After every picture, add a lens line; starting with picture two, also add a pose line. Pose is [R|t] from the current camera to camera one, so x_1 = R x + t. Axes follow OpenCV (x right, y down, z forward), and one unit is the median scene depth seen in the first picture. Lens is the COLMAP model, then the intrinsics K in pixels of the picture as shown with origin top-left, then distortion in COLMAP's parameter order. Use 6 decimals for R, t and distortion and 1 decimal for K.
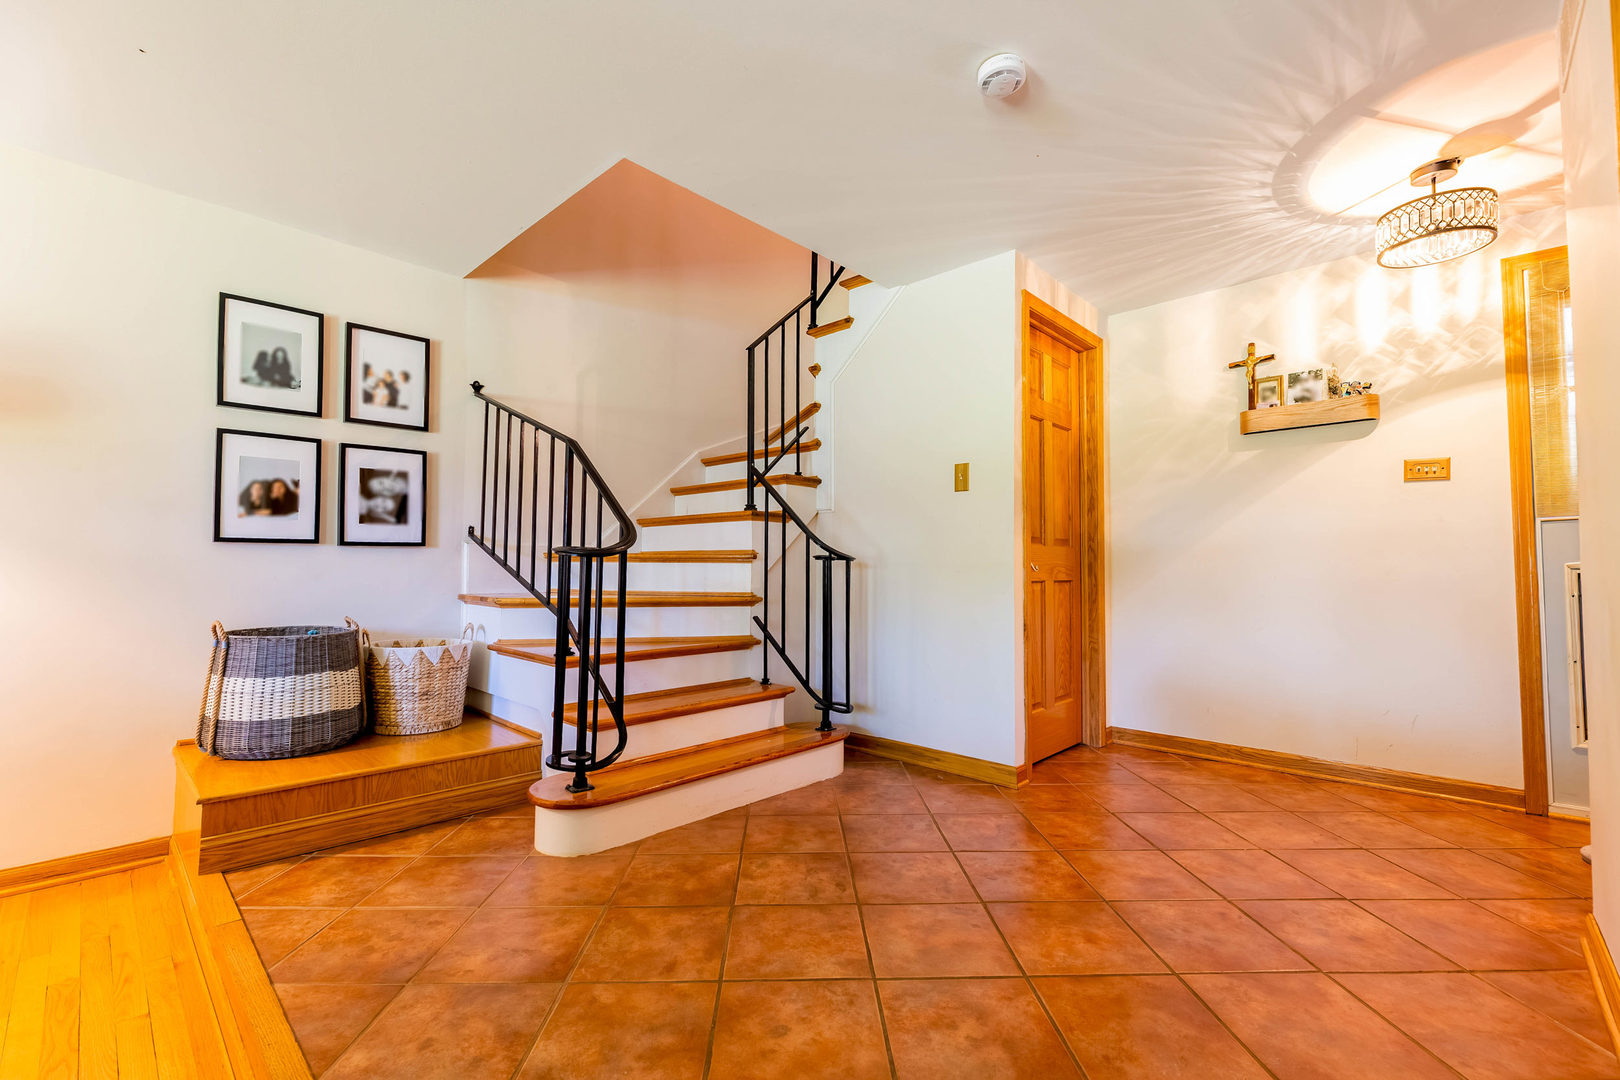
lens RADIAL K [[684.2, 0, 810.0], [0, 684.2, 540.0], [0, 0, 1]] dist [-0.006131, -0.000144]
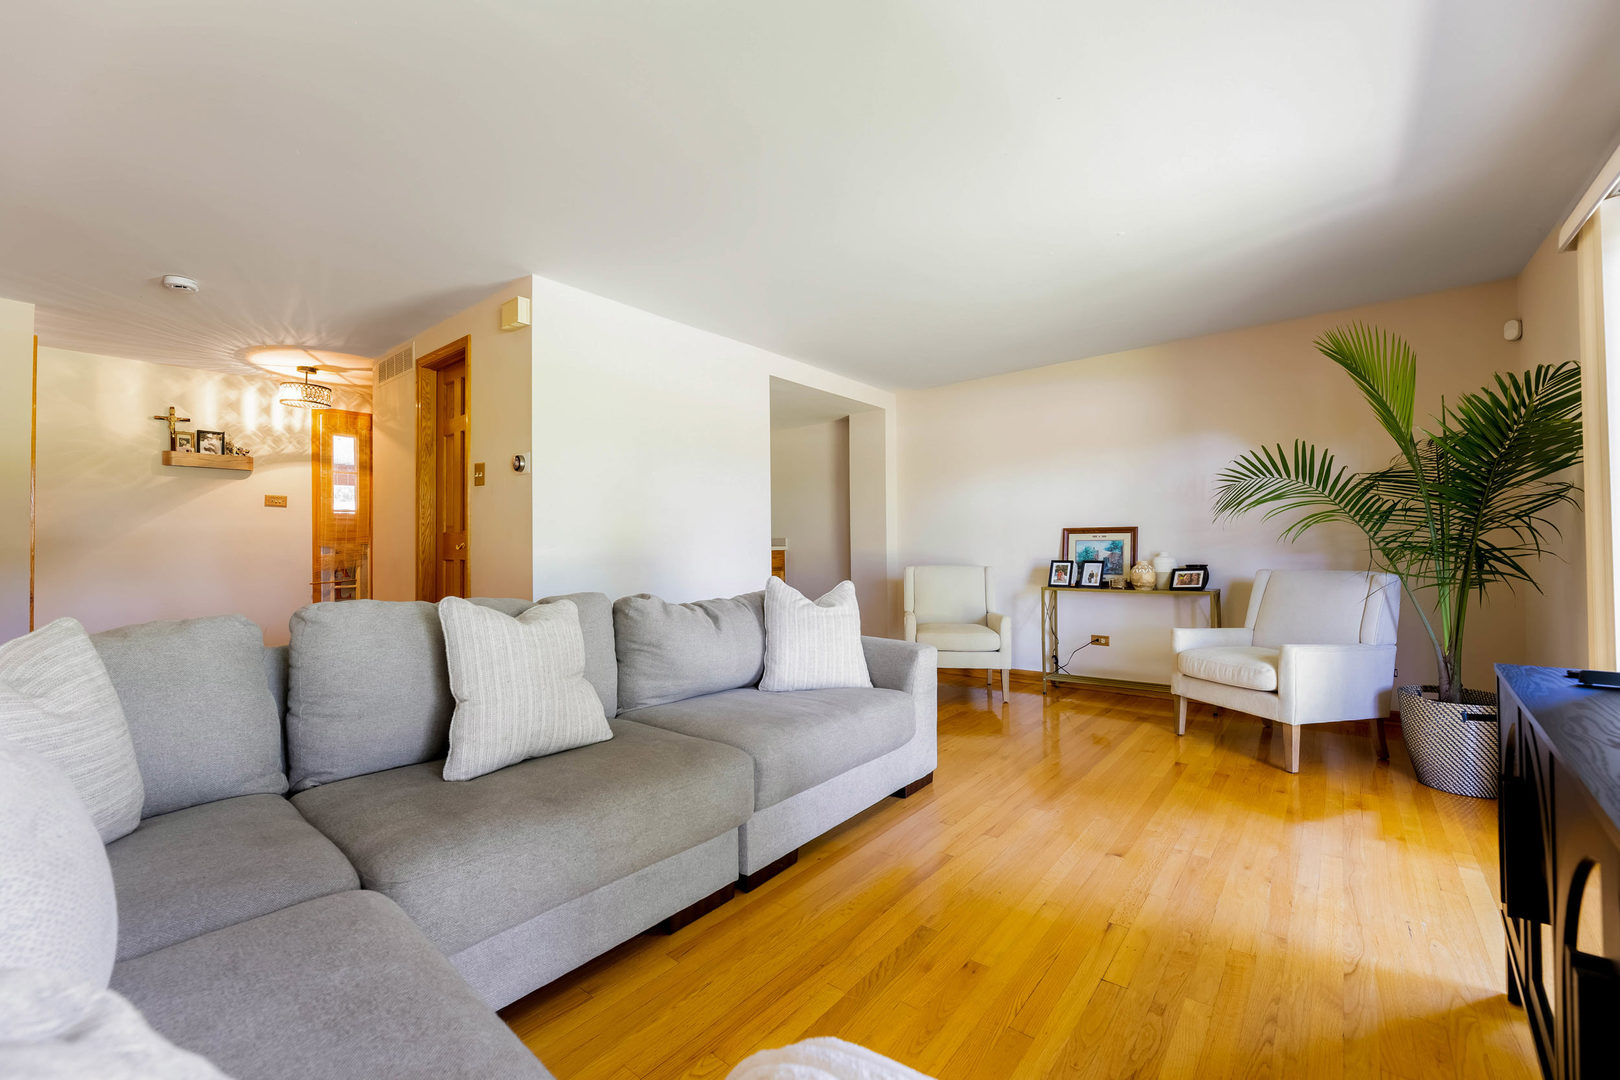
lens RADIAL K [[665.5, 0, 806.3], [0, 665.5, 540.1], [0, 0, 1]] dist [-0.002302, 0.000000]
pose [[-0.073903, 0.008741, 0.997227, -1.079190], [-0.032379, 0.999413, -0.011159, -0.019122], [-0.996740, -0.033114, -0.073577, -0.371929]]
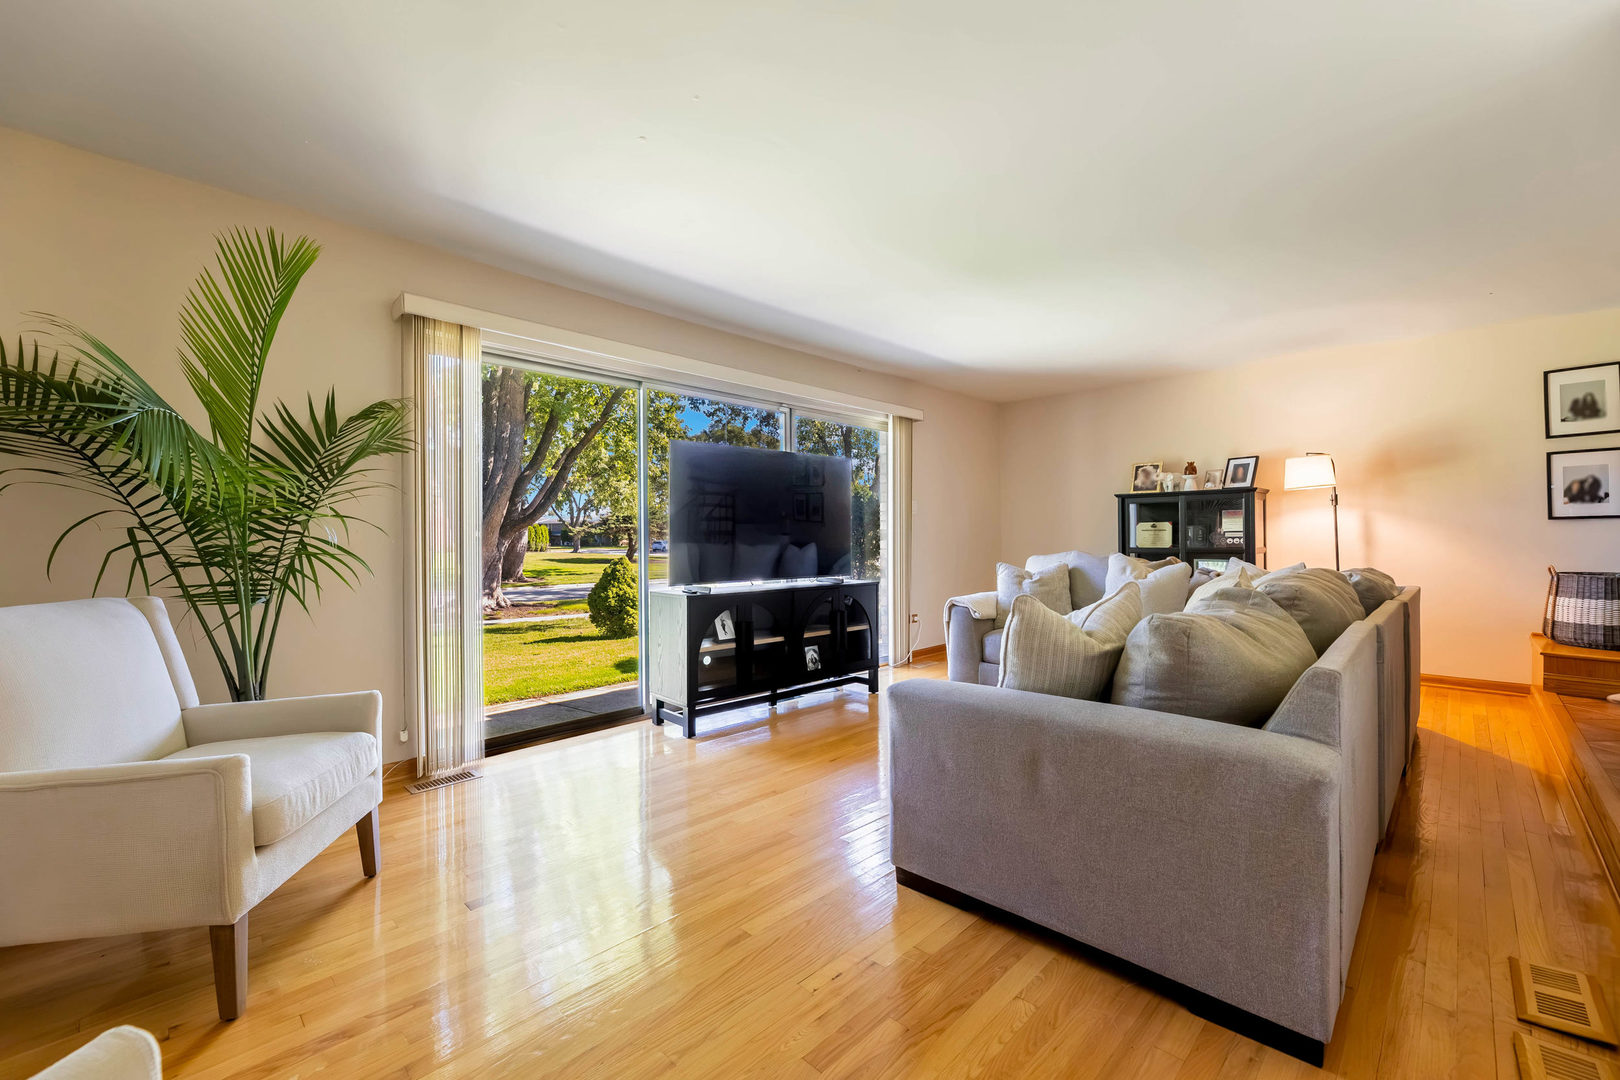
lens RADIAL K [[663.8, 0, 810.0], [0, 663.8, 540.0], [0, 0, 1]] dist [-0.008593, -0.000371]
pose [[-0.020498, -0.004718, -0.999779, 0.726314], [0.050478, 0.998709, -0.005748, -0.027480], [0.998515, -0.050585, -0.020233, -0.735650]]
